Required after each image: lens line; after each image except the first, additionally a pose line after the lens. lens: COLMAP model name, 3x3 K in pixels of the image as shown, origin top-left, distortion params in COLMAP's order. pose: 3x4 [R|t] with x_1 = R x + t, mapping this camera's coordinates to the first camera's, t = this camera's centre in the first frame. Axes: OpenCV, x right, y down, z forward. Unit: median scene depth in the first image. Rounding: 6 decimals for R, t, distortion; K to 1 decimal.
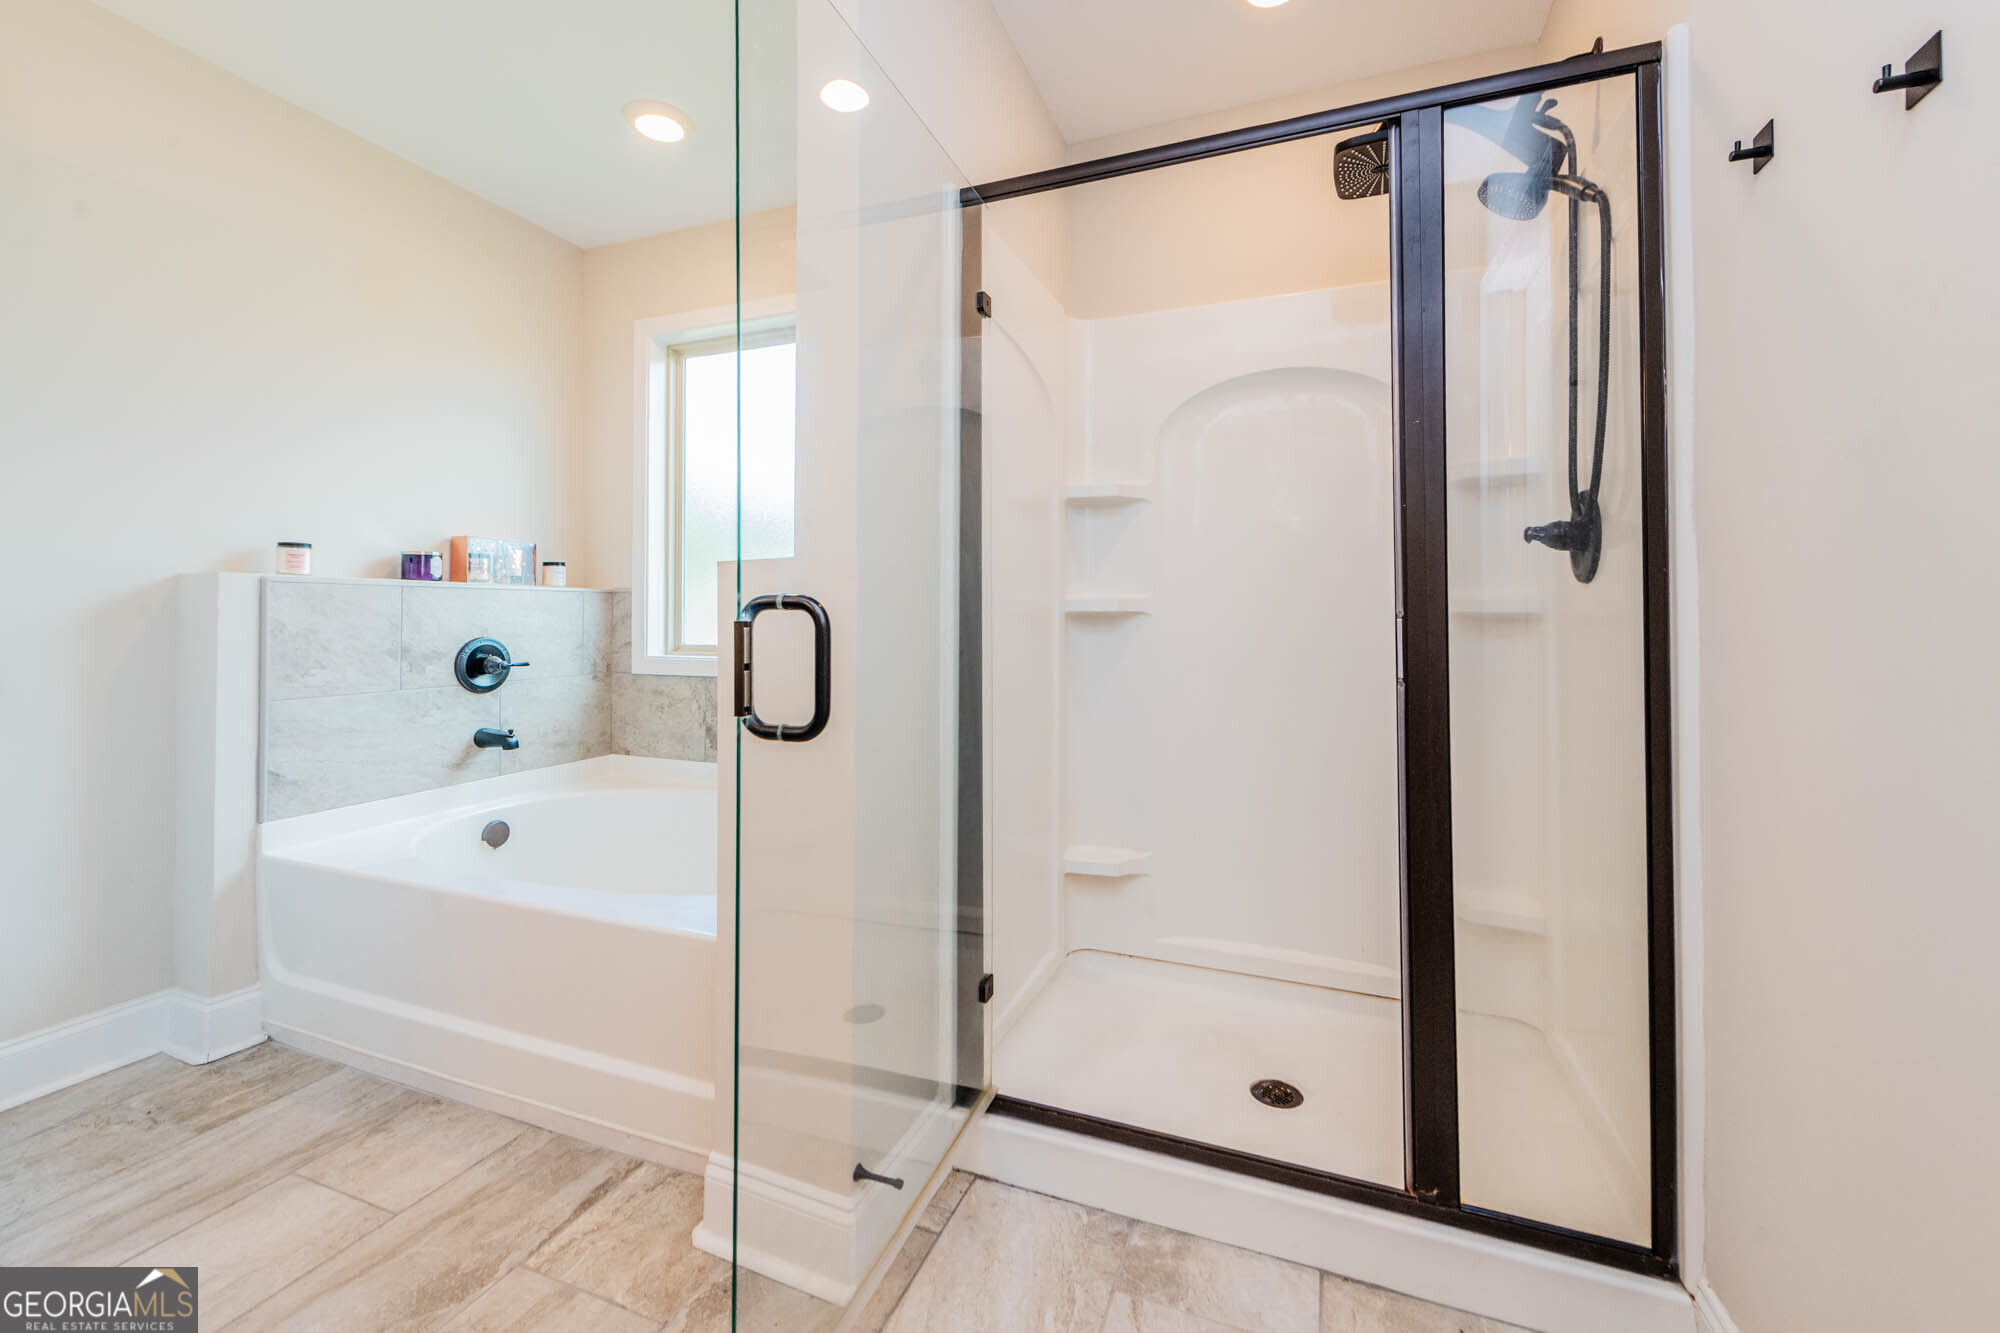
lens RADIAL K [[824.9, 0, 993.3], [0, 824.9, 643.5], [0, 0, 1]] dist [-0.002136, -0.000283]
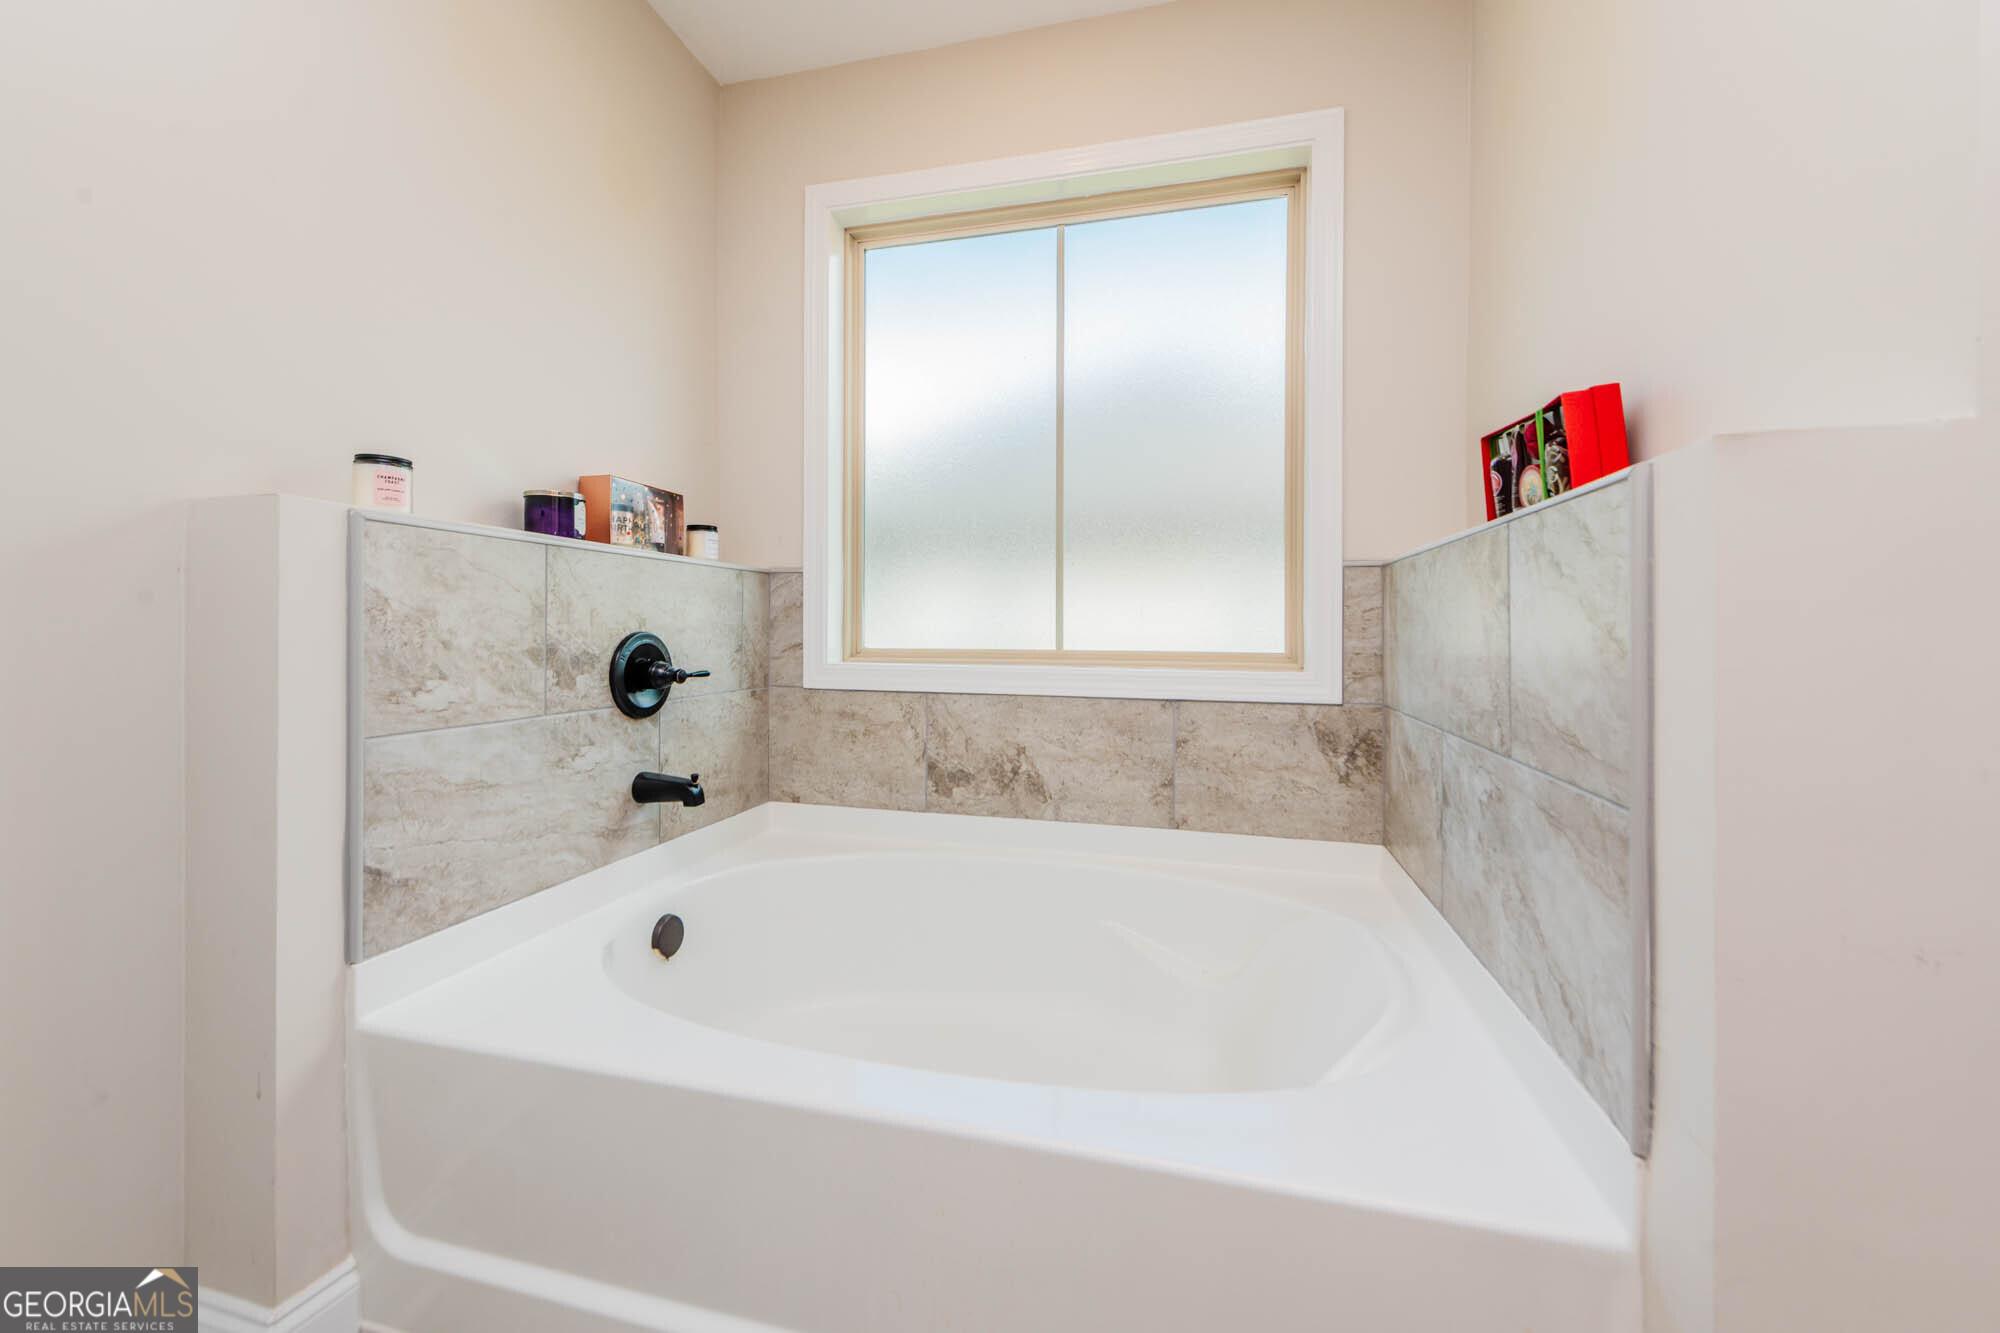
lens RADIAL K [[824.7, 0, 1000.0], [0, 824.7, 666.5], [0, 0, 1]] dist [-0.003034, -0.000218]
pose [[0.991233, 0.004203, 0.132060, -0.431637], [-0.005711, 0.999923, 0.011040, 0.011025], [-0.132003, -0.011697, 0.991180, 0.326526]]
